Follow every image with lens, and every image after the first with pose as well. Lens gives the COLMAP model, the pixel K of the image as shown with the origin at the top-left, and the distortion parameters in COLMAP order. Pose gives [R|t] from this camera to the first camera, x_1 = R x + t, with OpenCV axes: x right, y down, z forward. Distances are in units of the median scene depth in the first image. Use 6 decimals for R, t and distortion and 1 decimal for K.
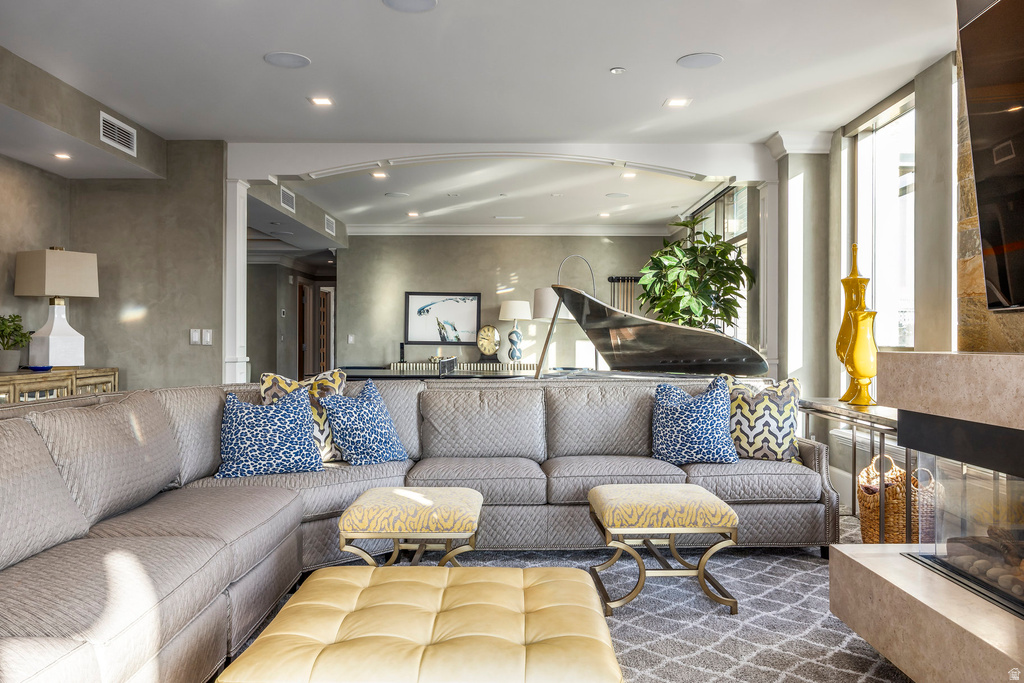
lens RADIAL K [[811.6, 0, 509.0], [0, 811.6, 338.5], [0, 0, 1]] dist [-0.007889, 0.007301]
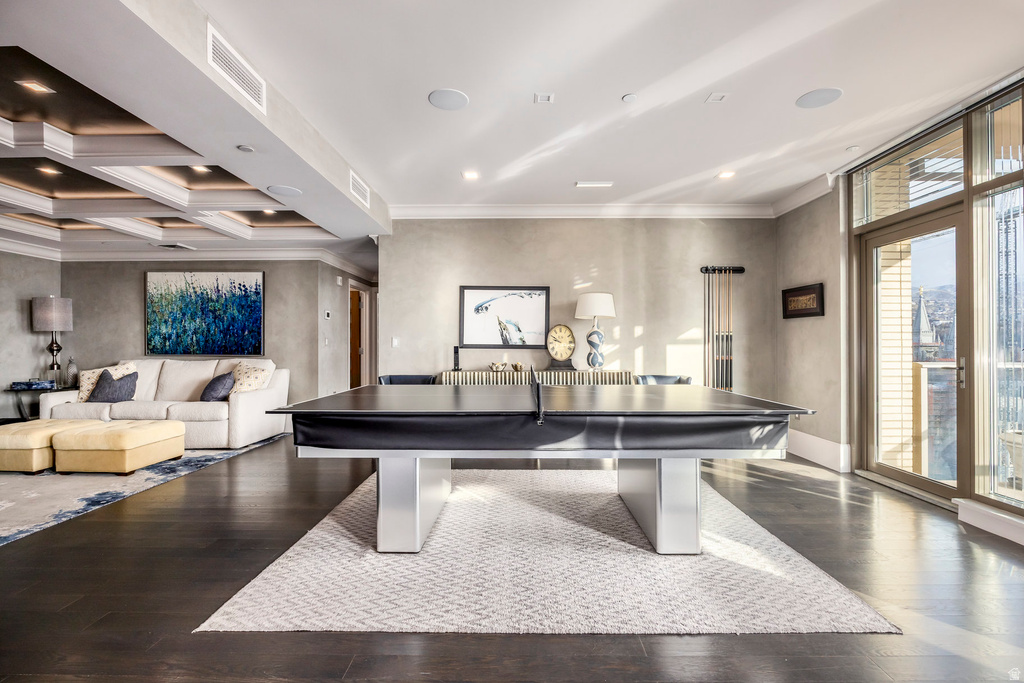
lens RADIAL K [[450.2, 0, 517.2], [0, 450.2, 346.3], [0, 0, 1]] dist [0.005331, -0.000175]
pose [[0.999987, -0.003009, 0.004140, -0.071251], [0.002993, 0.999989, 0.003694, 0.003852], [-0.004151, -0.003682, 0.999985, 0.538823]]
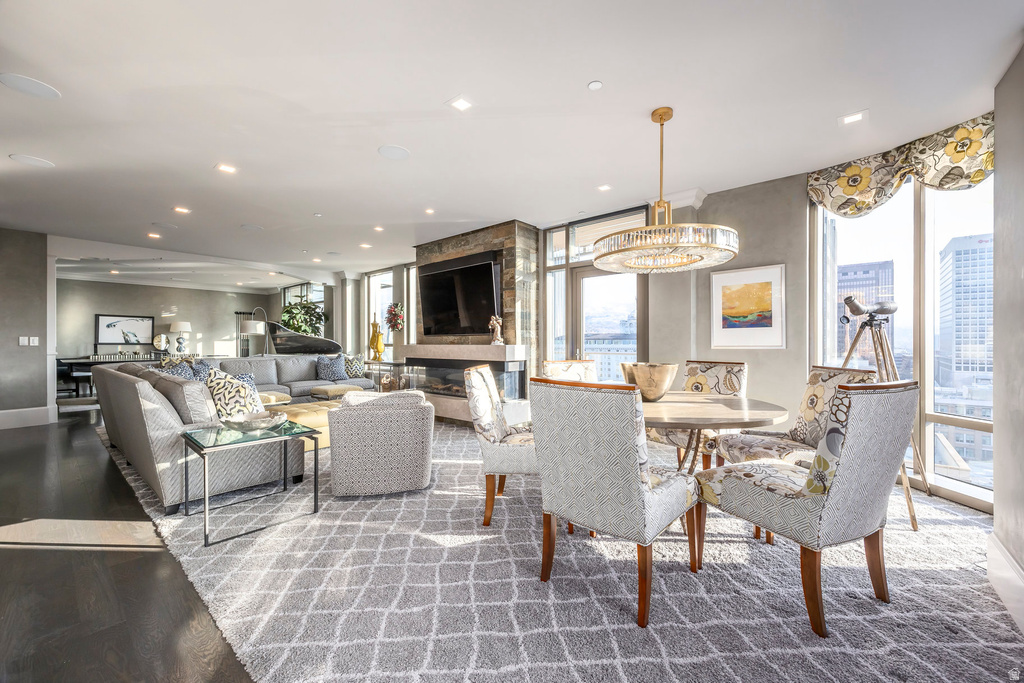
lens RADIAL K [[423.9, 0, 526.2], [0, 423.9, 342.5], [0, 0, 1]] dist [0.005856, 0.001305]
pose [[0.635019, -0.004183, 0.772485, -0.249955], [-0.000003, 0.999985, 0.005417, -0.002422], [-0.772496, -0.003443, 0.635010, -0.277514]]
